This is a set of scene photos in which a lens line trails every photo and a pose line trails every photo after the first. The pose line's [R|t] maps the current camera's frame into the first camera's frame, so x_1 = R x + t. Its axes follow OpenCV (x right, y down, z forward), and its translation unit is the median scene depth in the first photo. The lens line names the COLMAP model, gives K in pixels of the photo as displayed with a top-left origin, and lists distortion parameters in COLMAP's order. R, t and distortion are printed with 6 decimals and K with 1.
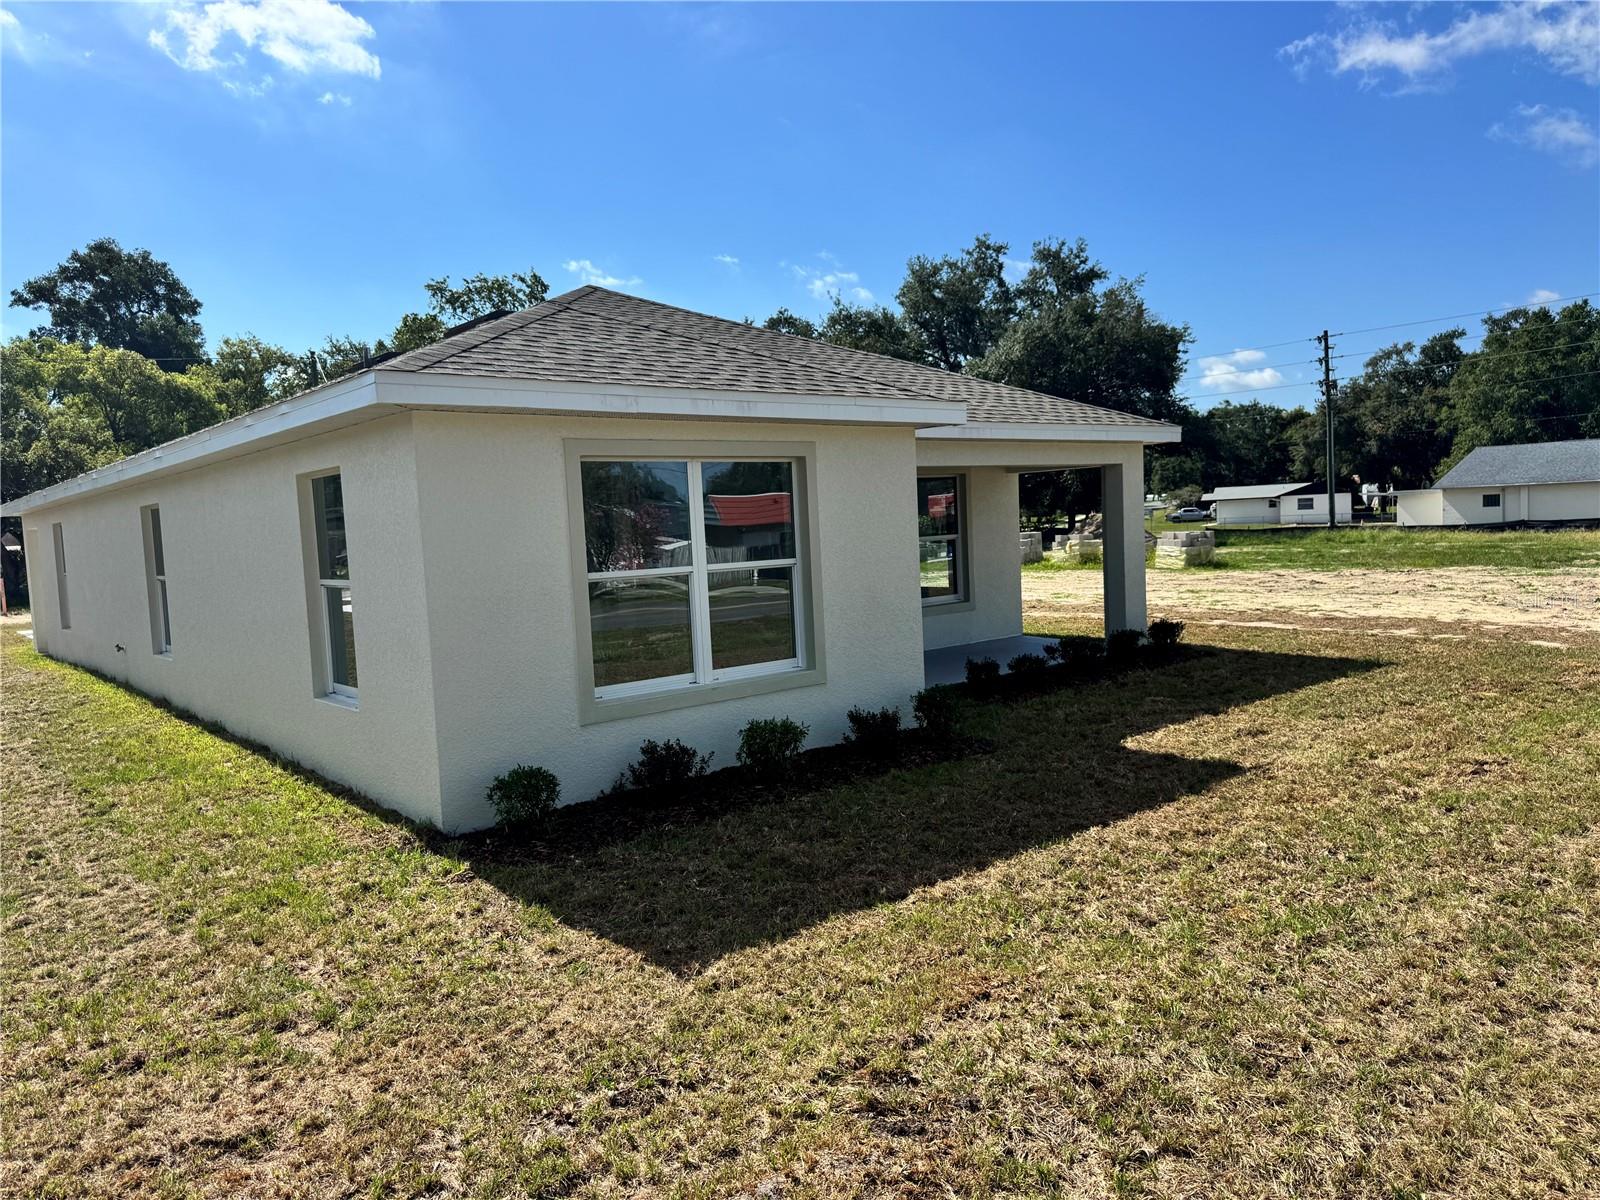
lens RADIAL K [[1131.4, 0, 800.0], [0, 1131.4, 600.0], [0, 0, 1]] dist [0.059976, -0.081319]
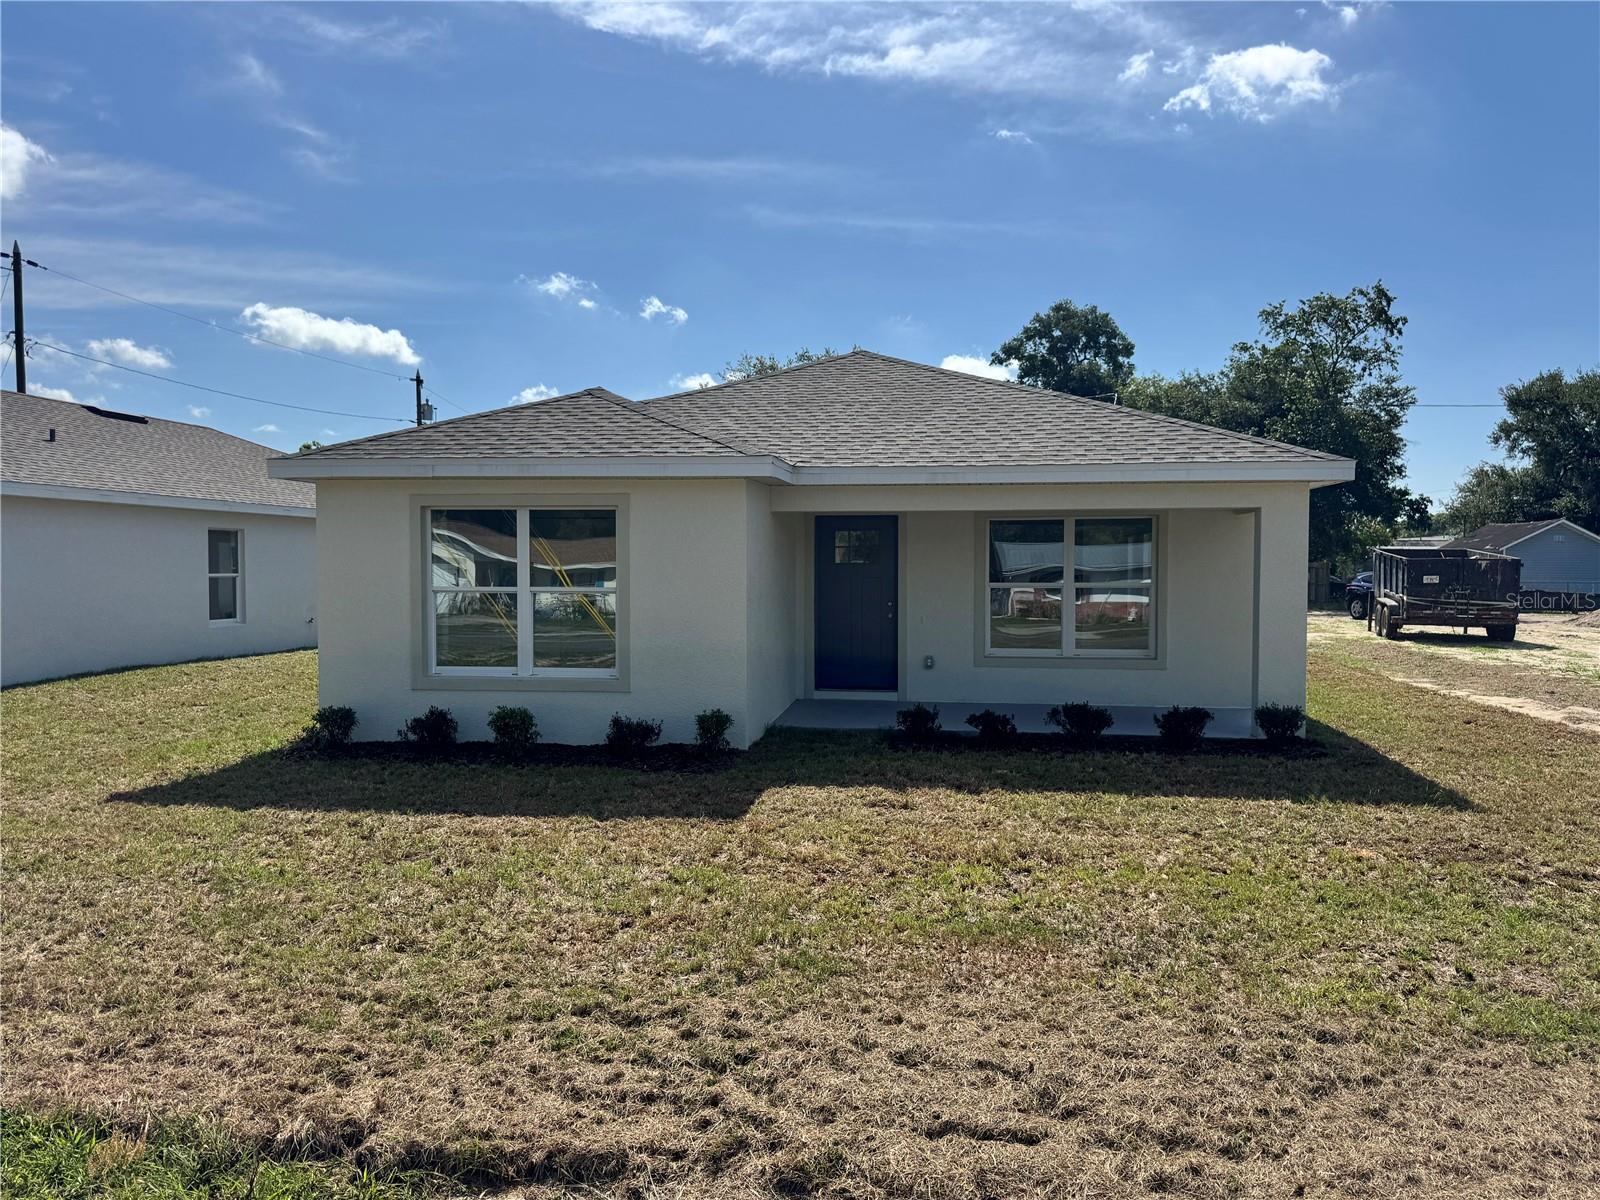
lens RADIAL K [[1131.4, 0, 800.0], [0, 1131.4, 600.0], [0, 0, 1]] dist [0.059976, -0.081319]
pose [[0.643433, 0.072101, -0.762099, 0.175525], [-0.086198, 0.996047, 0.021458, -0.011088], [0.760634, 0.051884, 0.647105, 0.058538]]
